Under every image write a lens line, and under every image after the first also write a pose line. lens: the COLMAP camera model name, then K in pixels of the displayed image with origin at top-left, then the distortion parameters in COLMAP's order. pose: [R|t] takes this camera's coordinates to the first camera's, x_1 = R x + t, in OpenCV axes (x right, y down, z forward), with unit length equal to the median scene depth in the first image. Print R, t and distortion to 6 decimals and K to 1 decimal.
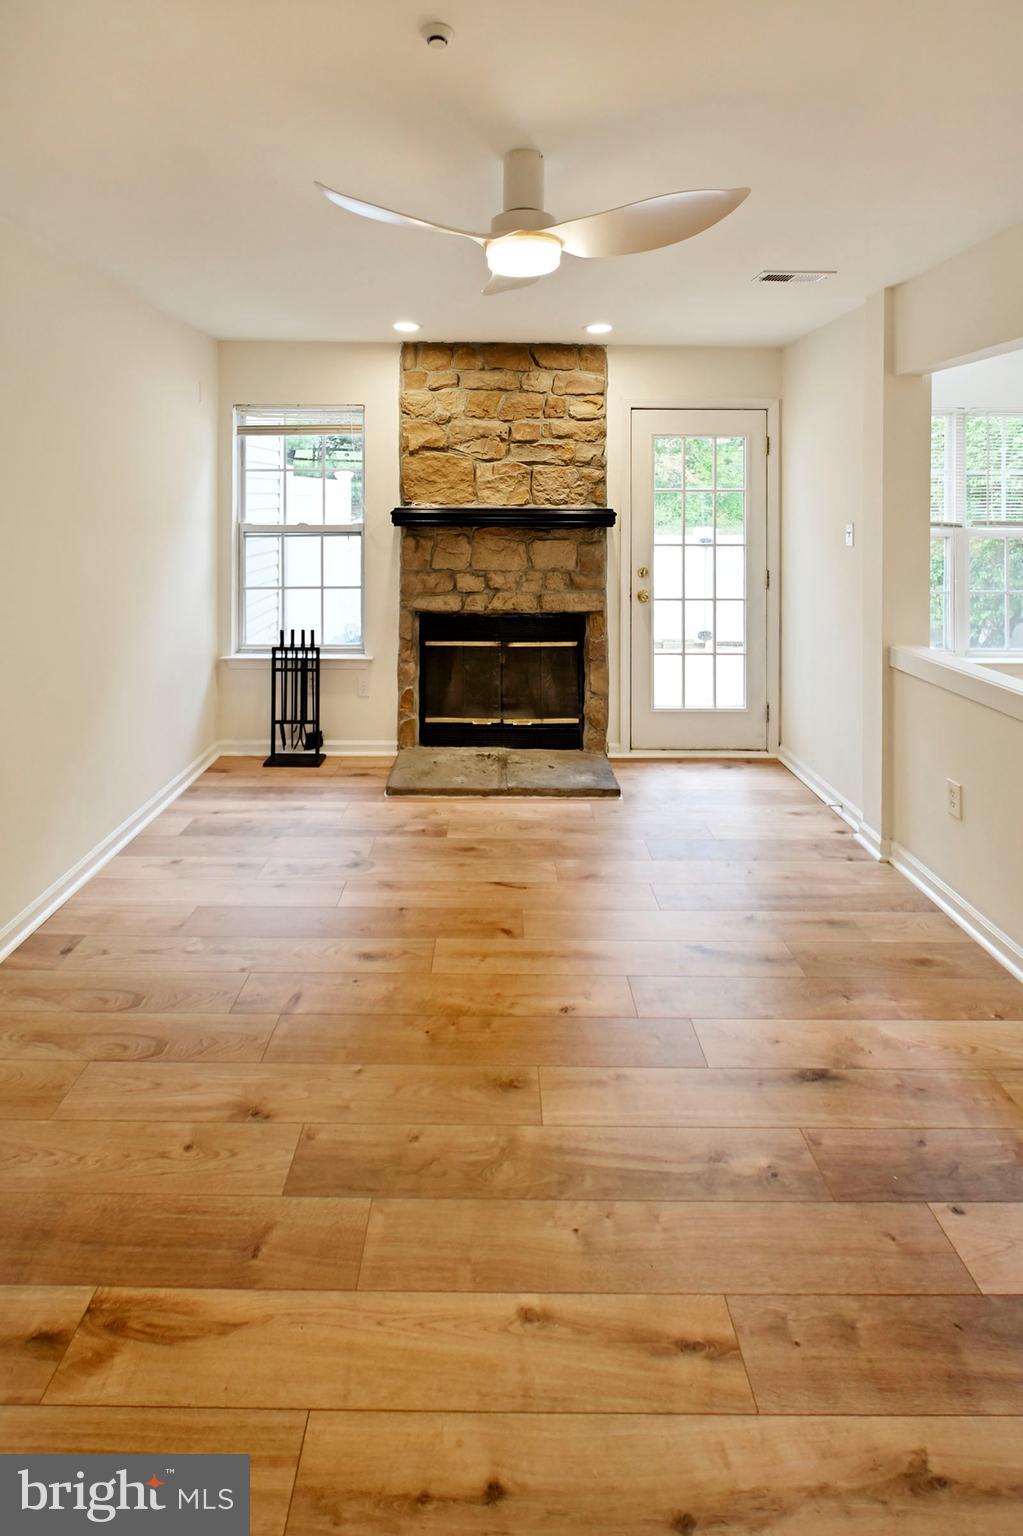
lens RADIAL K [[769.0, 0, 505.4], [0, 769.0, 832.5], [0, 0, 1]] dist [0.012677, 0.000098]
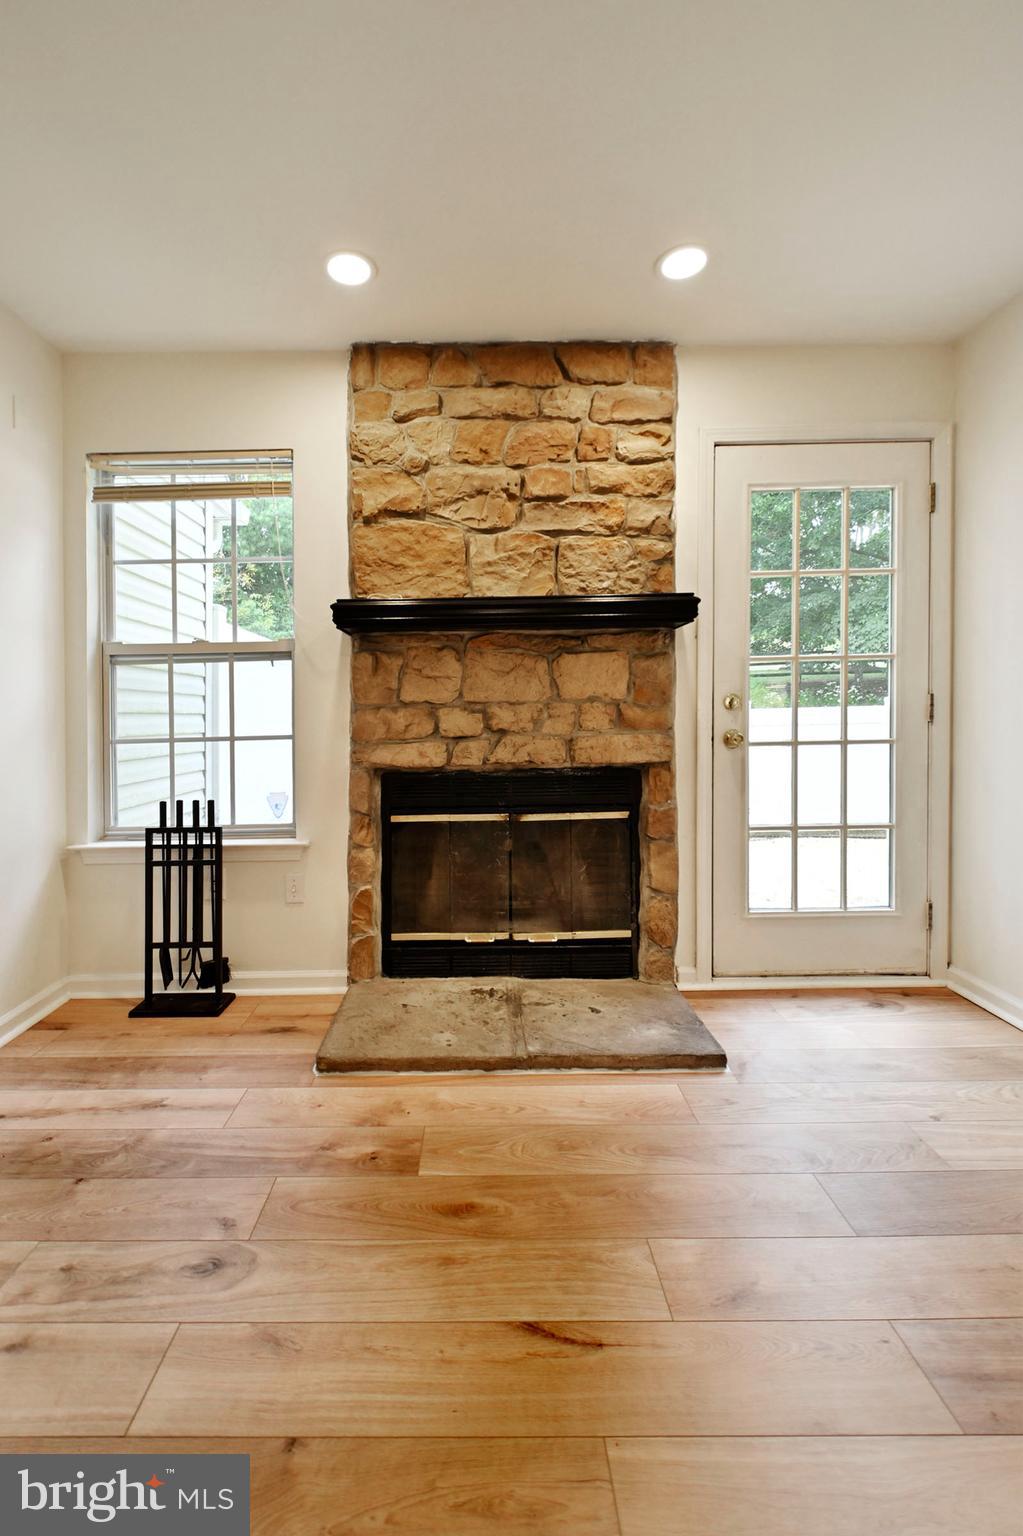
lens RADIAL K [[769.0, 0, 505.4], [0, 769.0, 832.5], [0, 0, 1]] dist [0.012677, 0.000098]
pose [[0.999691, -0.017588, 0.017550, -0.021514], [0.021551, 0.965303, -0.260242, -0.070669], [-0.012364, 0.260540, 0.965384, 0.411222]]
